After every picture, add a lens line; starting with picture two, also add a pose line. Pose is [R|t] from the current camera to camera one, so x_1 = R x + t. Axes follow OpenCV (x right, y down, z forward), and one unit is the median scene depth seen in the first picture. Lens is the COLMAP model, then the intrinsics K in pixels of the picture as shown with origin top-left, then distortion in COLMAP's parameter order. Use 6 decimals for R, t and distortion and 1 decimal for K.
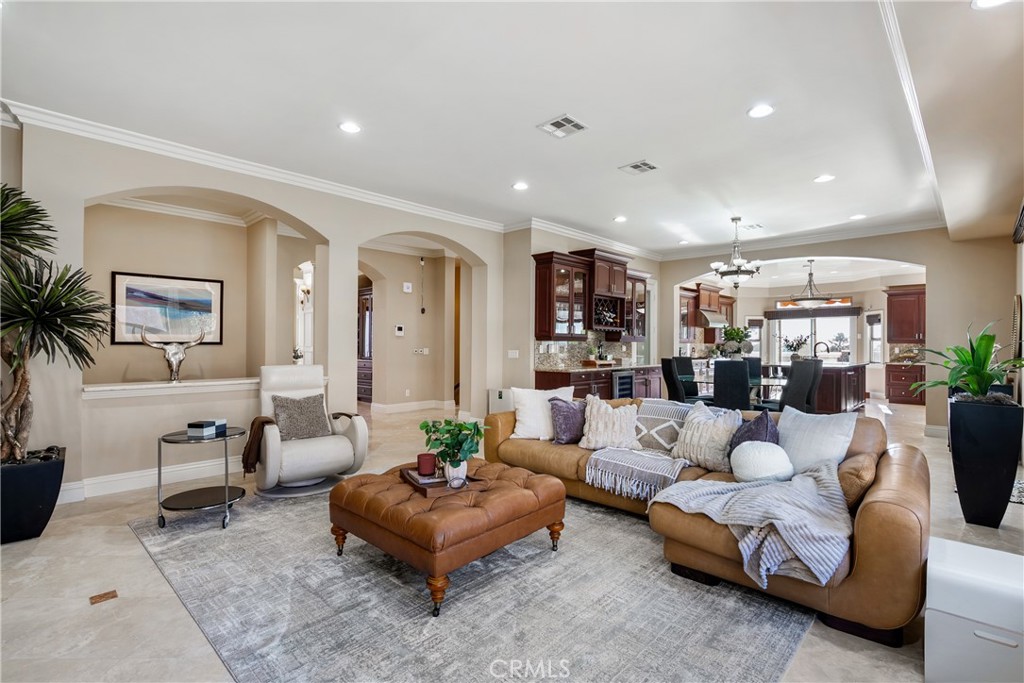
lens RADIAL K [[484.4, 0, 512.7], [0, 484.4, 342.5], [0, 0, 1]] dist [0.003472, 0.000431]
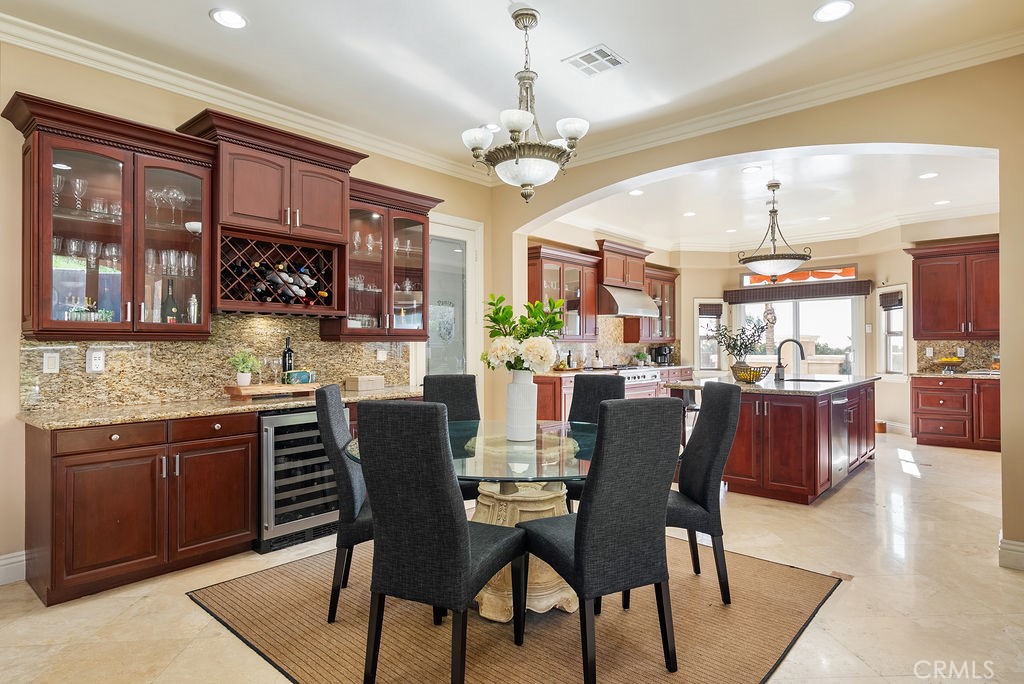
lens RADIAL K [[574.7, 0, 514.7], [0, 574.7, 341.9], [0, 0, 1]] dist [0.003857, 0.000477]
pose [[0.998778, -0.008415, 0.048706, 0.247348], [0.008517, 0.999962, -0.001883, 0.000880], [-0.048688, 0.002295, 0.998811, 0.316696]]
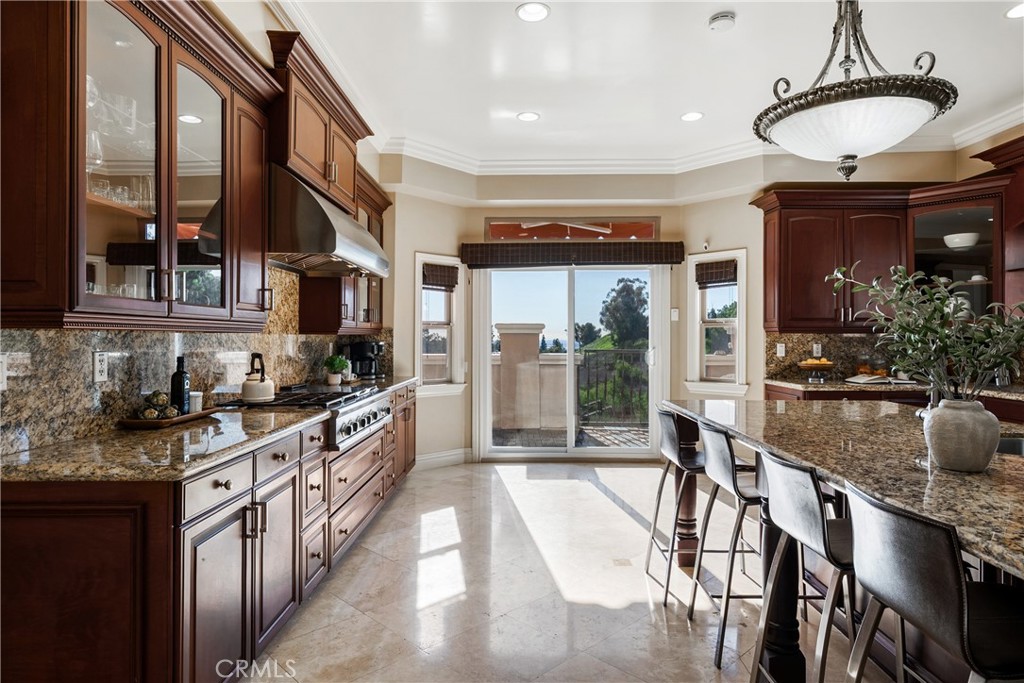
lens RADIAL K [[590.2, 0, 512.8], [0, 590.2, 332.9], [0, 0, 1]] dist [-0.001738, 0.000406]
pose [[0.724034, -0.000409, 0.689764, 0.285865], [0.000890, 1.000000, -0.000342, 0.001774], [-0.689764, 0.000862, 0.724034, 0.761999]]
